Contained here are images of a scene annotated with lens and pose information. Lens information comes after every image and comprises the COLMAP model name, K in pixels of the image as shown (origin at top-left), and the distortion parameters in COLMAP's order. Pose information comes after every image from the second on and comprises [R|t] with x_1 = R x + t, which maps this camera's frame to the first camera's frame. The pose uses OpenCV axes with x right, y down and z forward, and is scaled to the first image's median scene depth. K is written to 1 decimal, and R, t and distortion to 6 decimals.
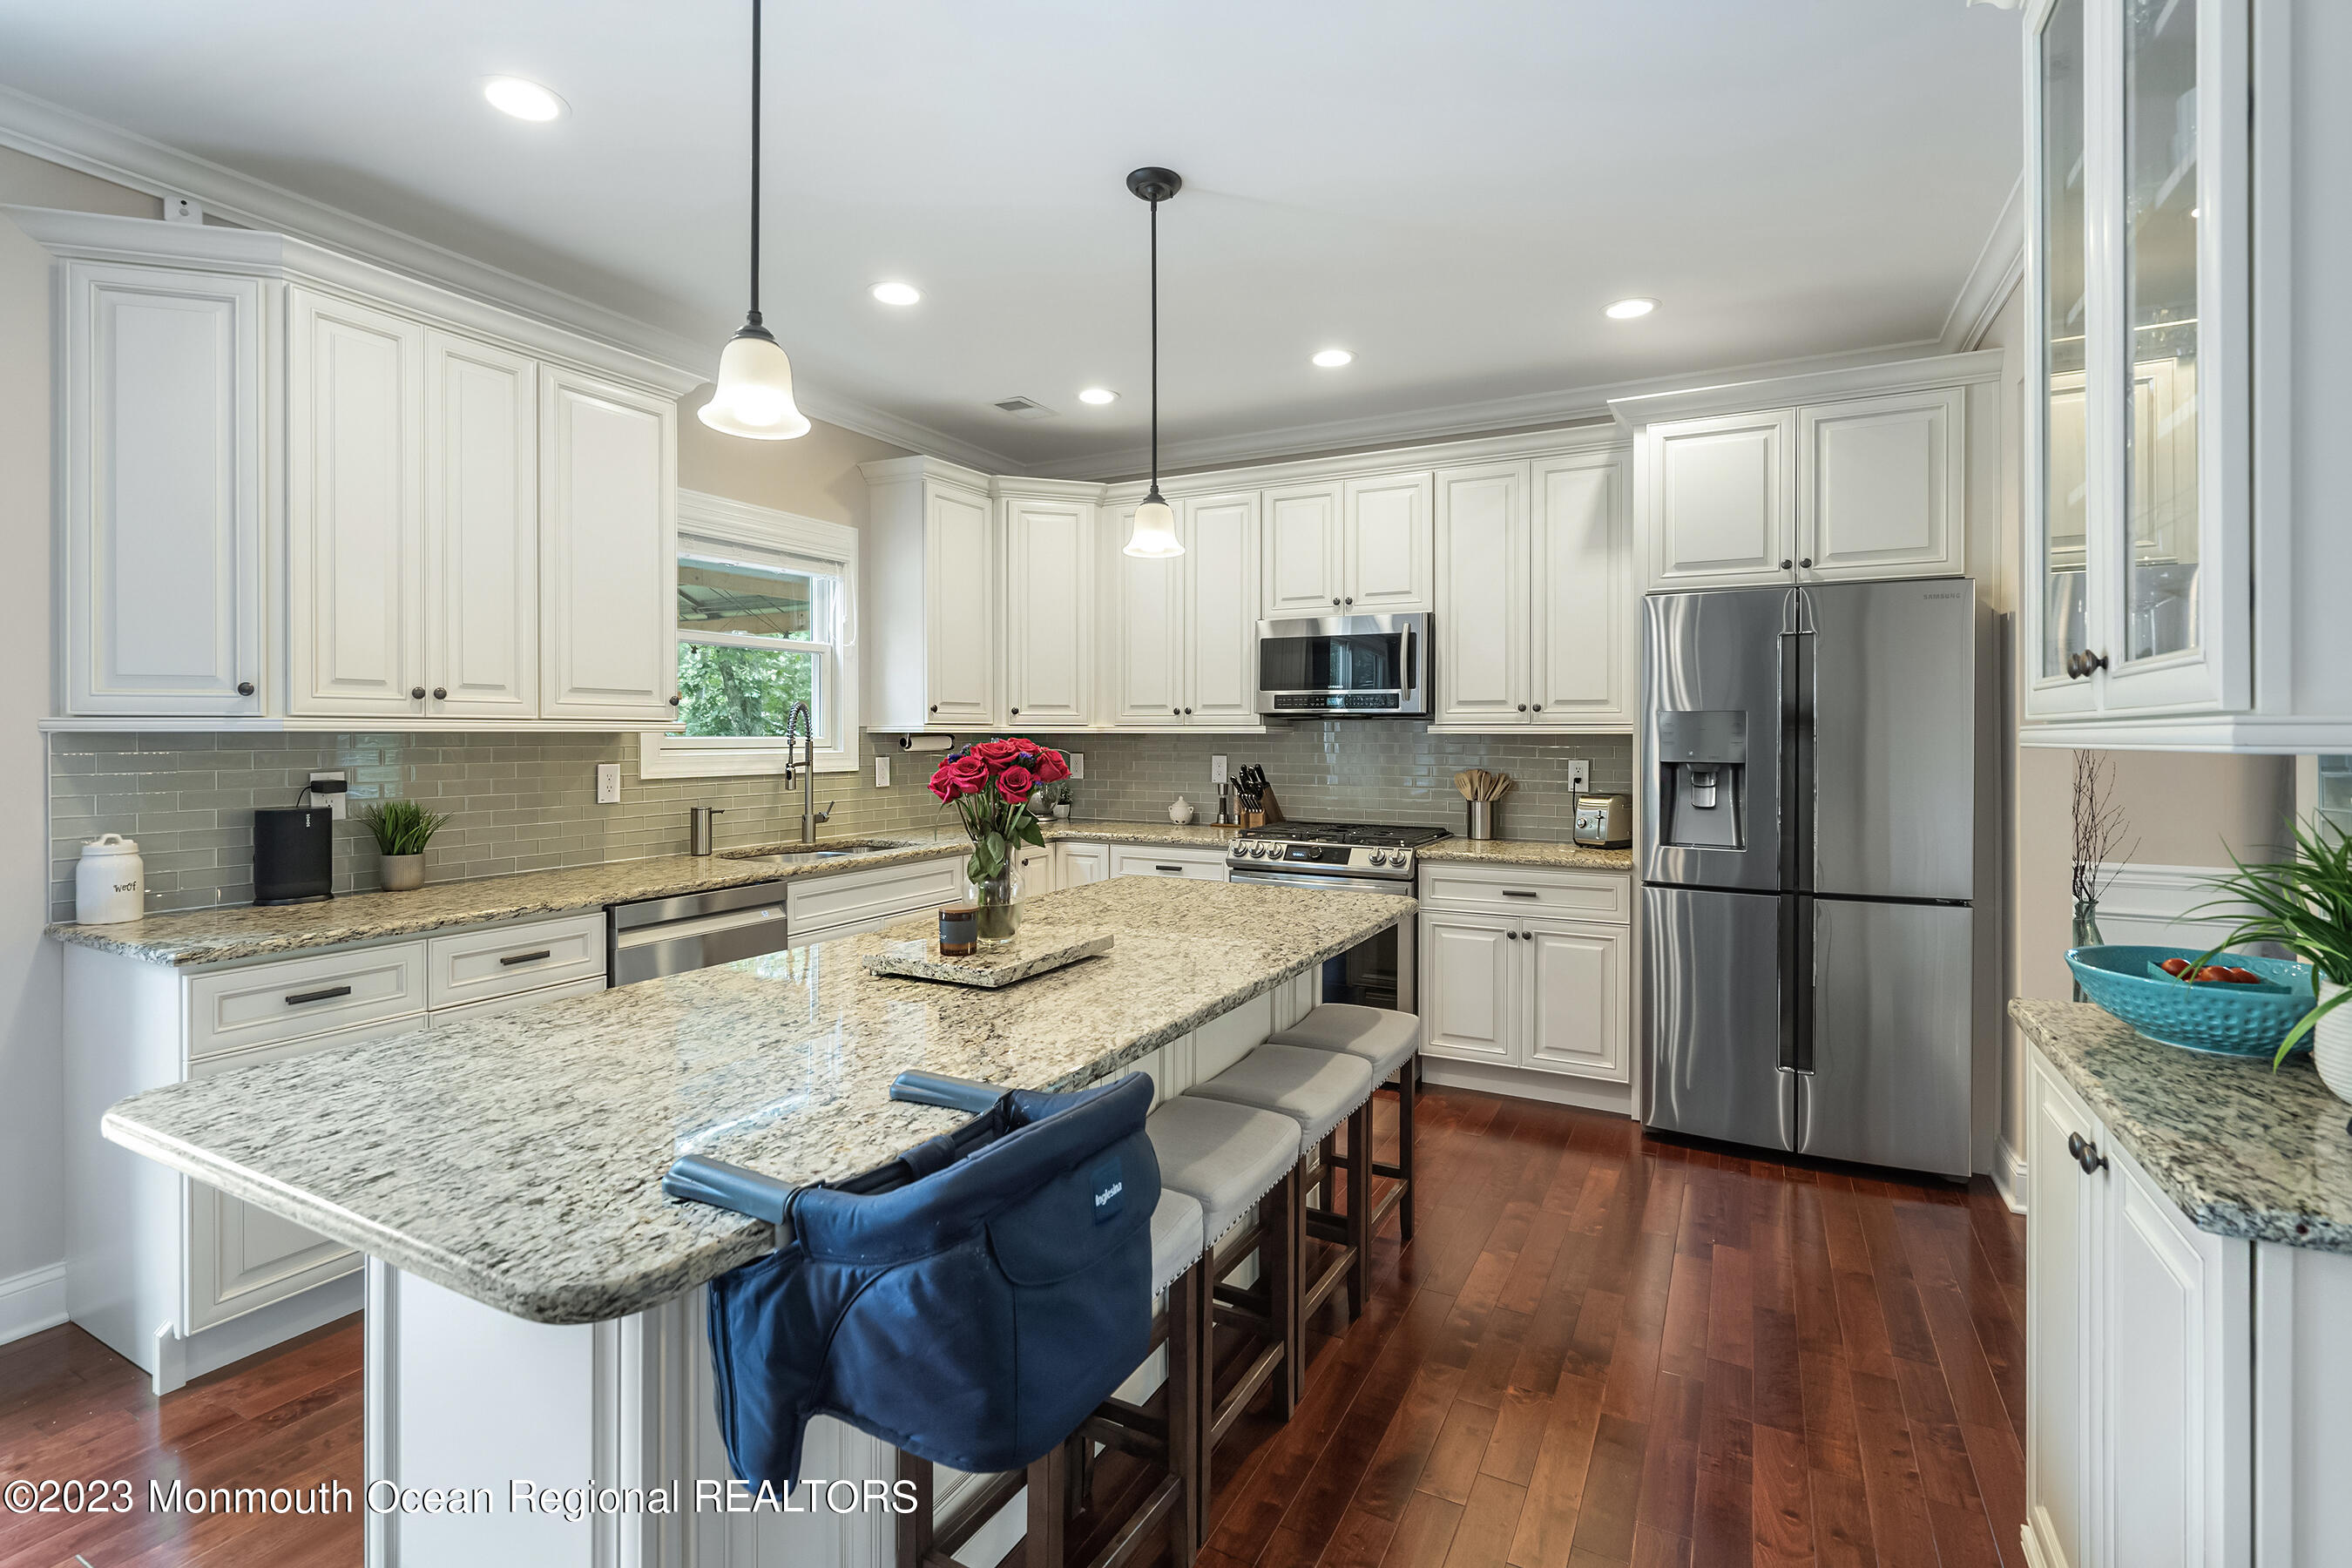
lens RADIAL K [[1082.2, 0, 1183.9], [0, 1082.2, 737.4], [0, 0, 1]] dist [-0.004121, -0.000091]
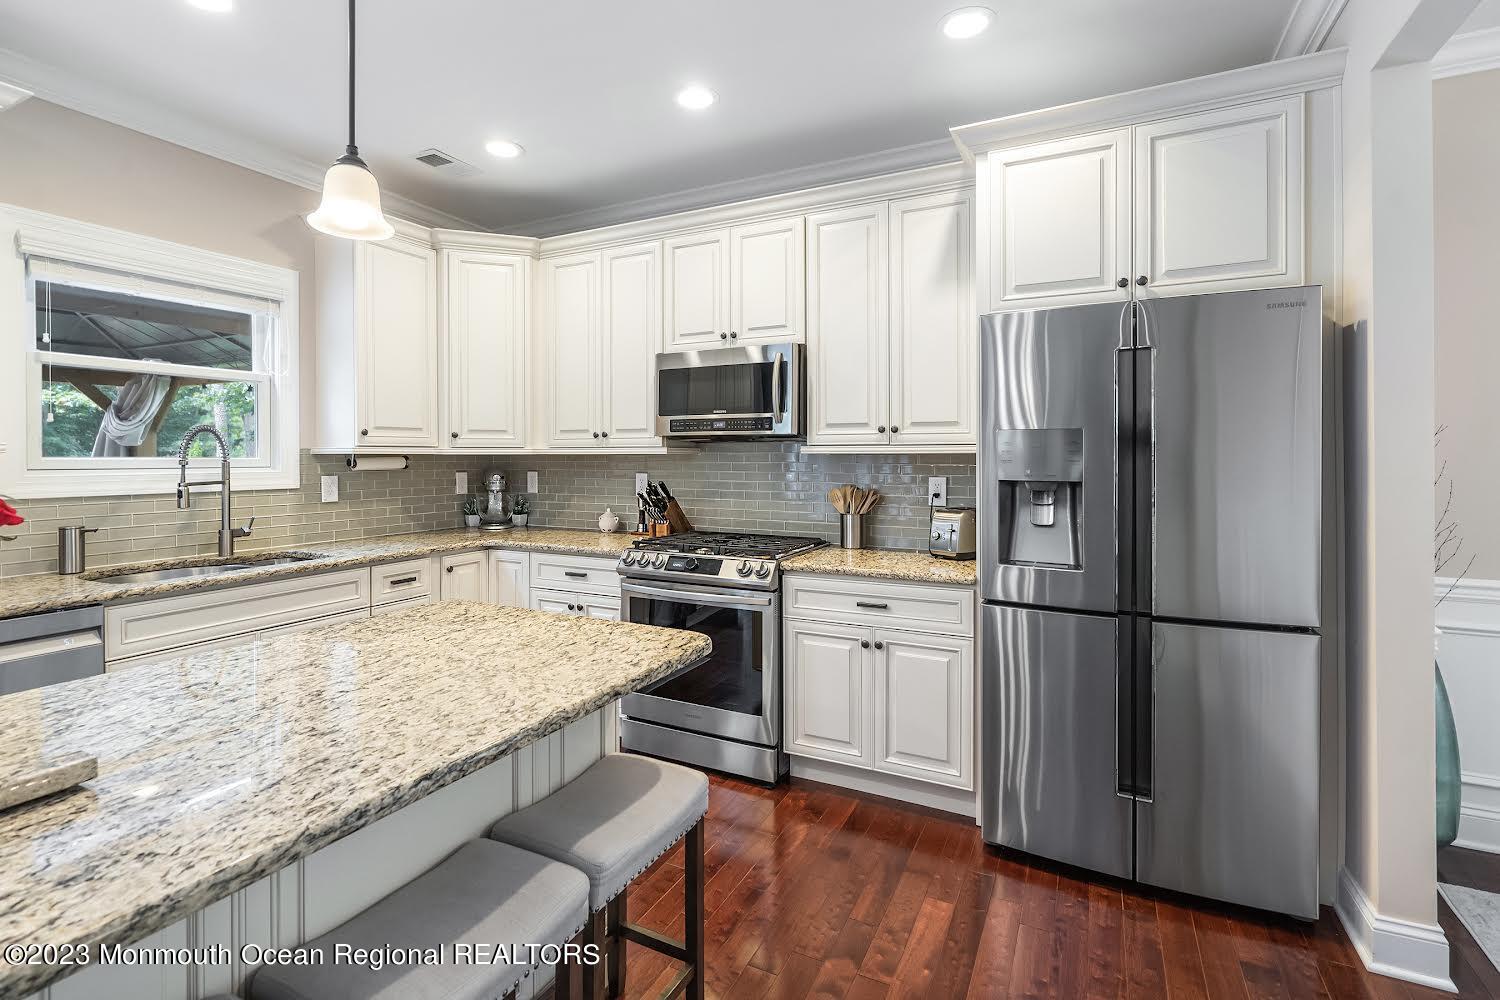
lens RADIAL K [[690.2, 0, 751.1], [0, 690.2, 458.6], [0, 0, 1]] dist [-0.004121, -0.000091]
pose [[0.999827, -0.002028, 0.018480, 0.176396], [0.002060, 0.999996, -0.001728, 0.002805], [-0.018477, 0.001766, 0.999828, 0.322991]]
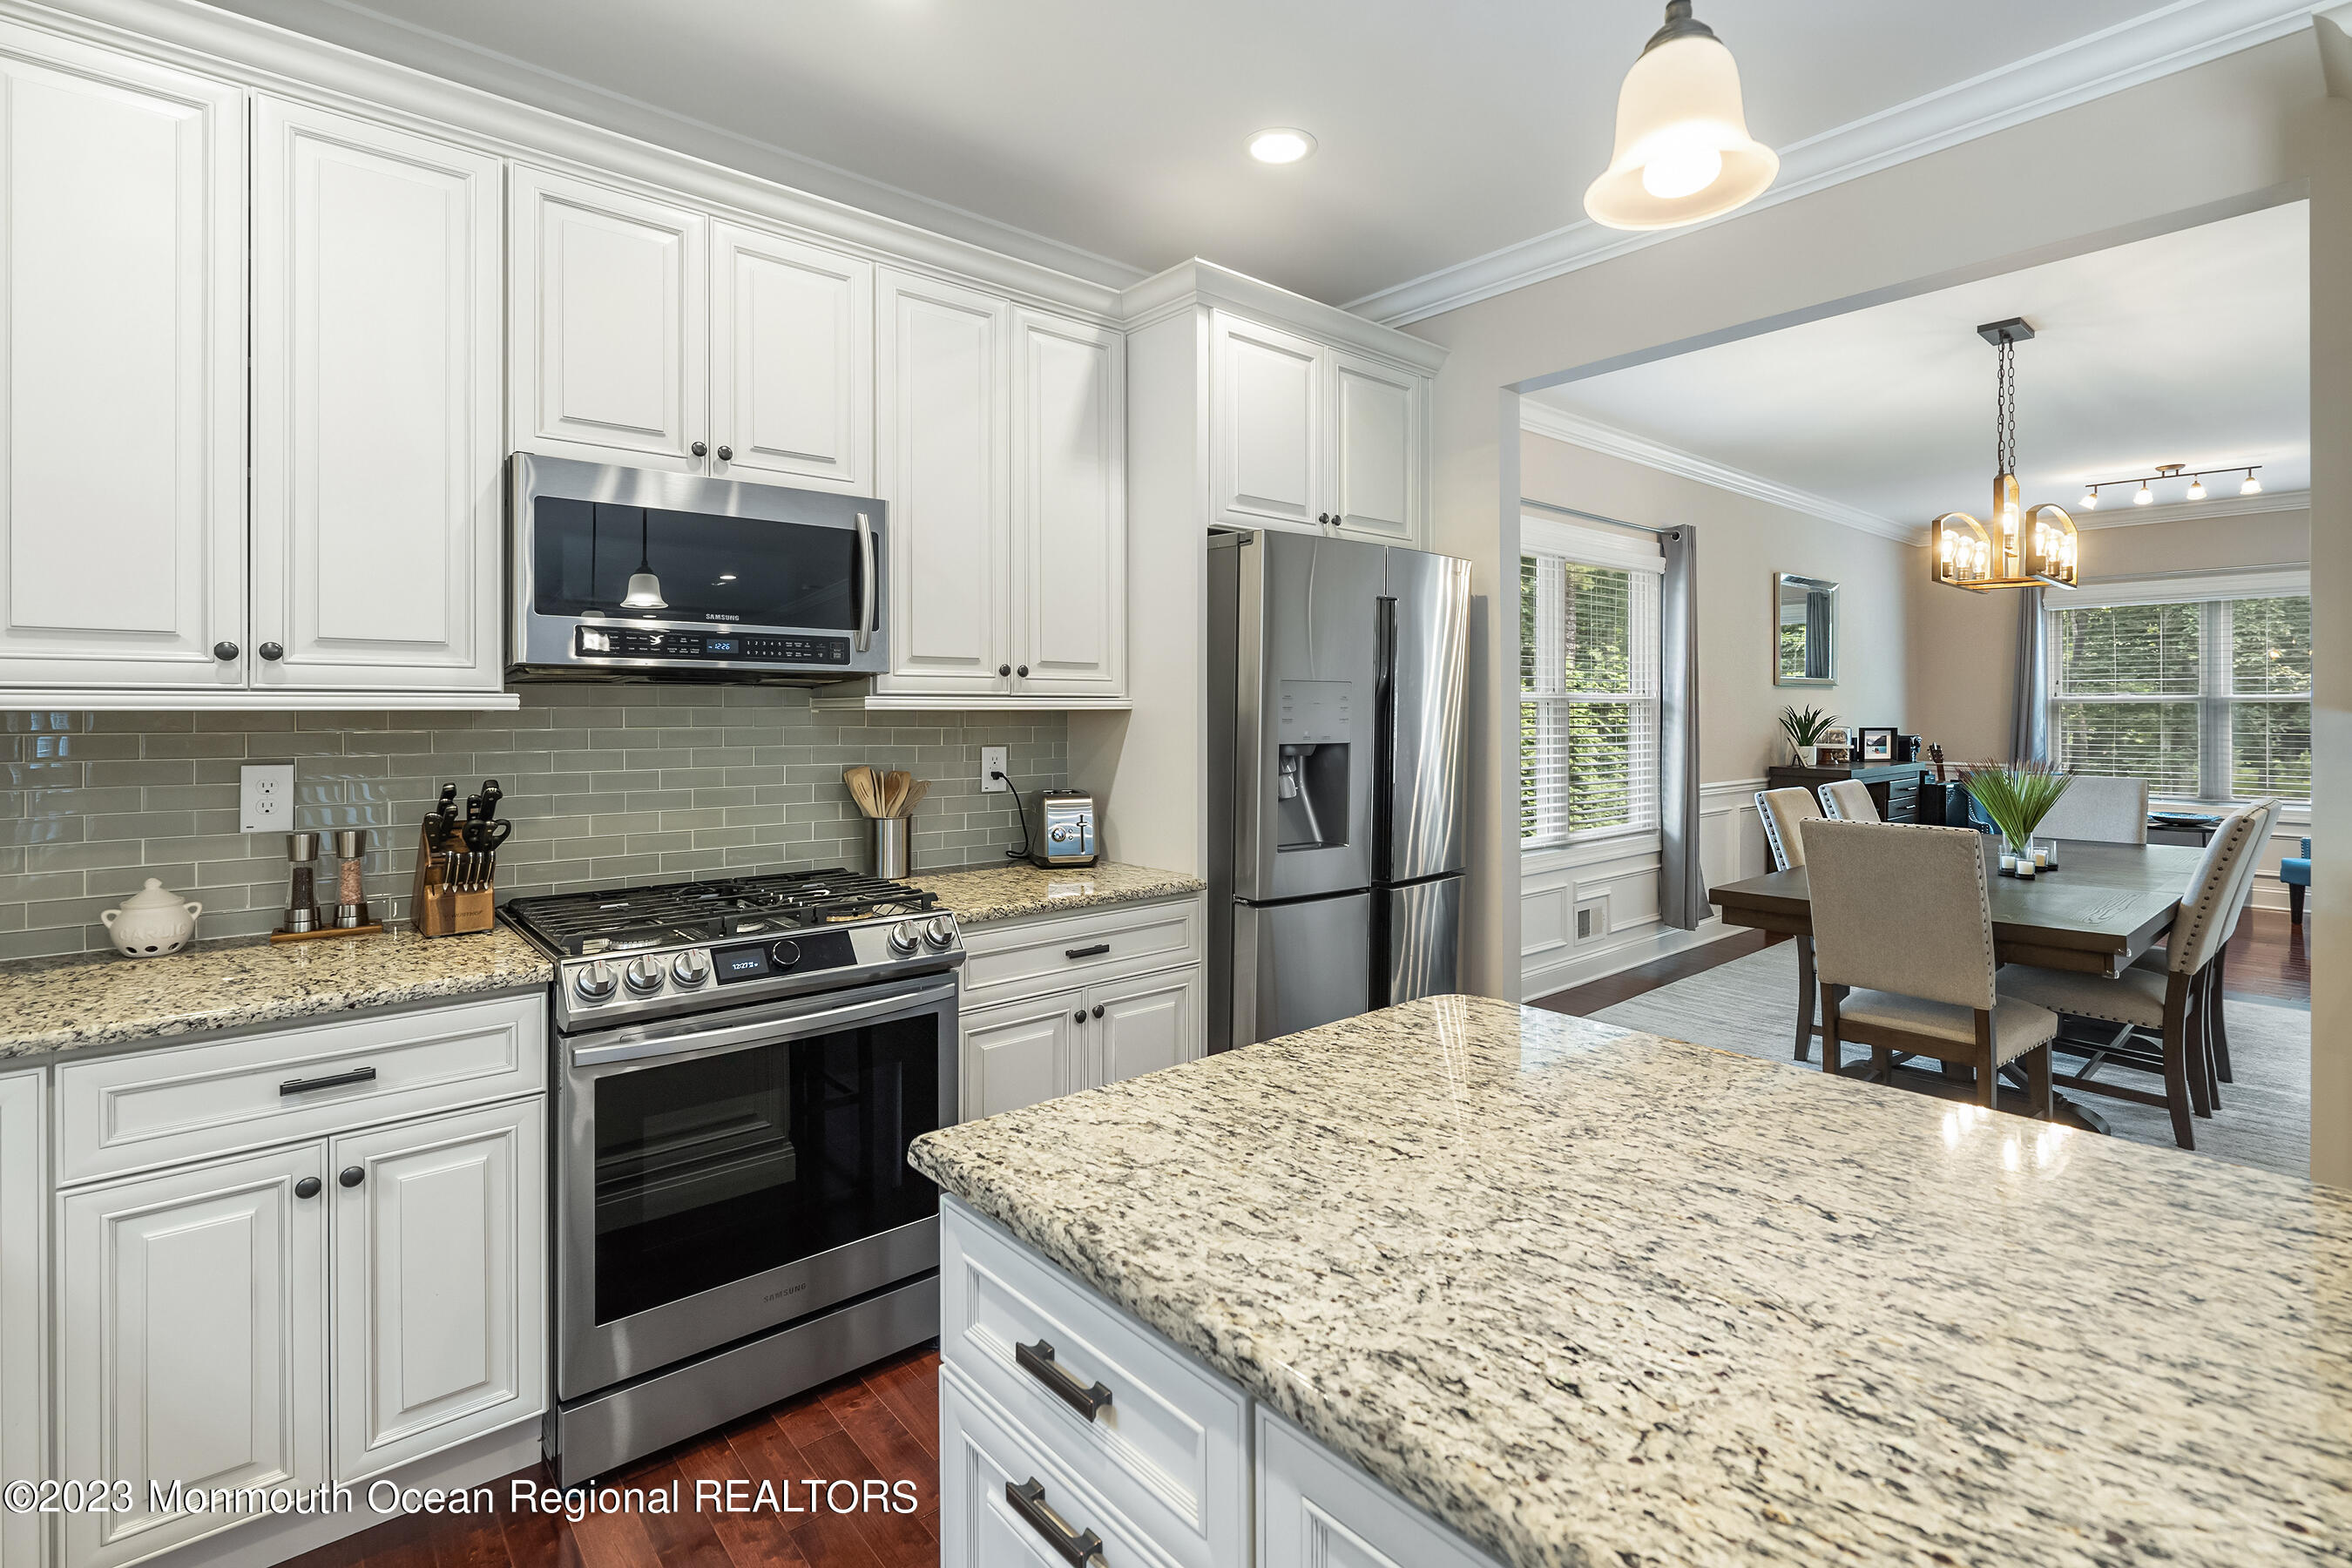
lens RADIAL K [[1082.2, 0, 1166.5], [0, 1082.2, 709.7], [0, 0, 1]] dist [-0.004121, -0.000091]
pose [[0.380524, 0.000020, 0.924771, -0.274973], [0.007106, 0.999970, -0.002945, -0.000605], [-0.924744, 0.007692, 0.380513, 0.685521]]
